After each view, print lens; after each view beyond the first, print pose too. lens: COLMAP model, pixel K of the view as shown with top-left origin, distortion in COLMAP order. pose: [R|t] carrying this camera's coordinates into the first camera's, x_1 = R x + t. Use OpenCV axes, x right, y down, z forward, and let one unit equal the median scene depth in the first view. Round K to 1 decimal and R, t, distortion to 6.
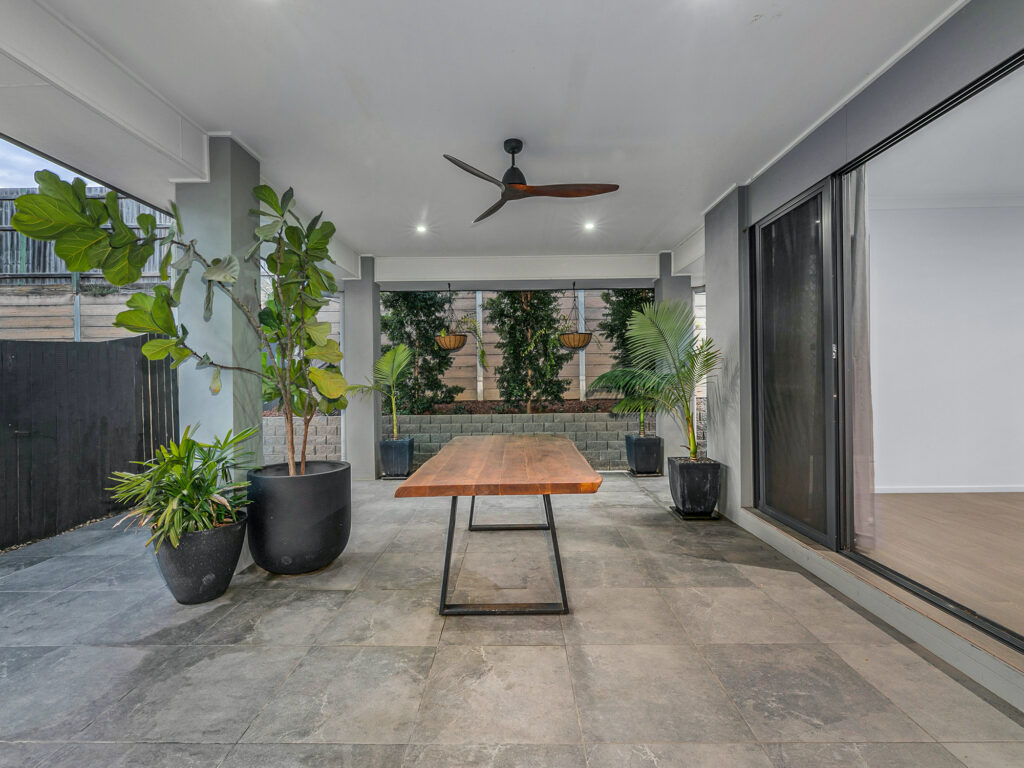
lens RADIAL K [[481.0, 0, 512.0], [0, 481.0, 384.0], [0, 0, 1]] dist [0.000716, 0.000177]
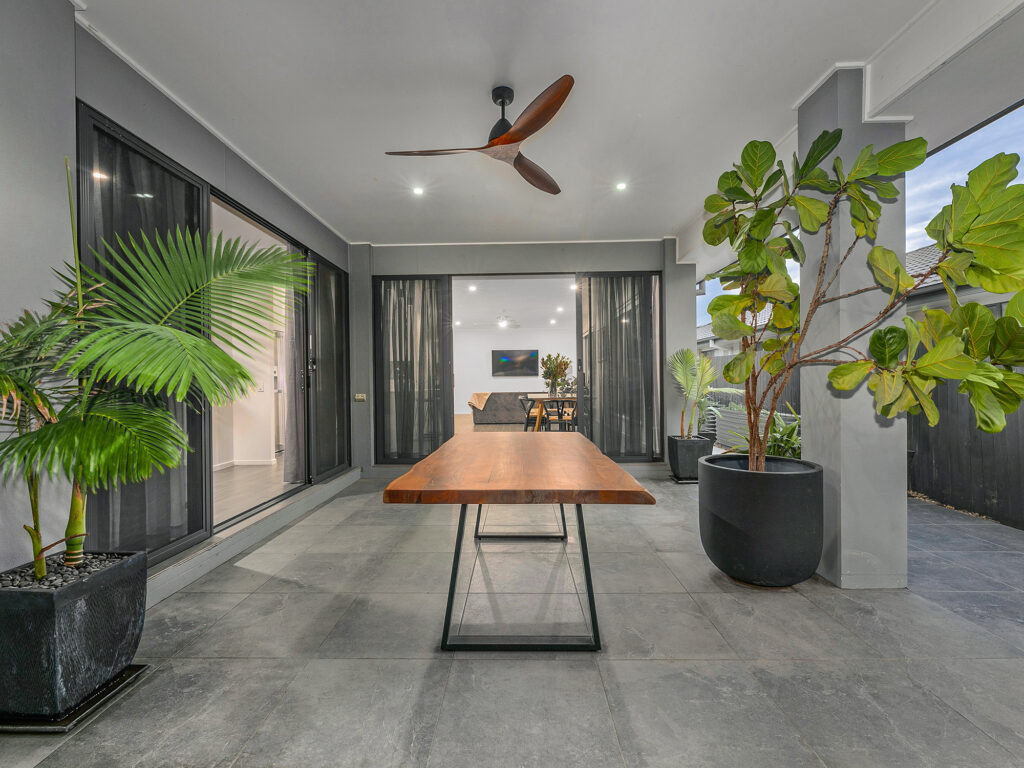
lens RADIAL K [[481.0, 0, 512.0], [0, 481.0, 384.0], [0, 0, 1]] dist [0.000716, 0.000177]
pose [[-0.999732, 0.023155, 0.000118, -0.002389], [0.023155, 0.999658, 0.012131, 0.011978], [0.000163, 0.012130, -0.999926, 1.868398]]
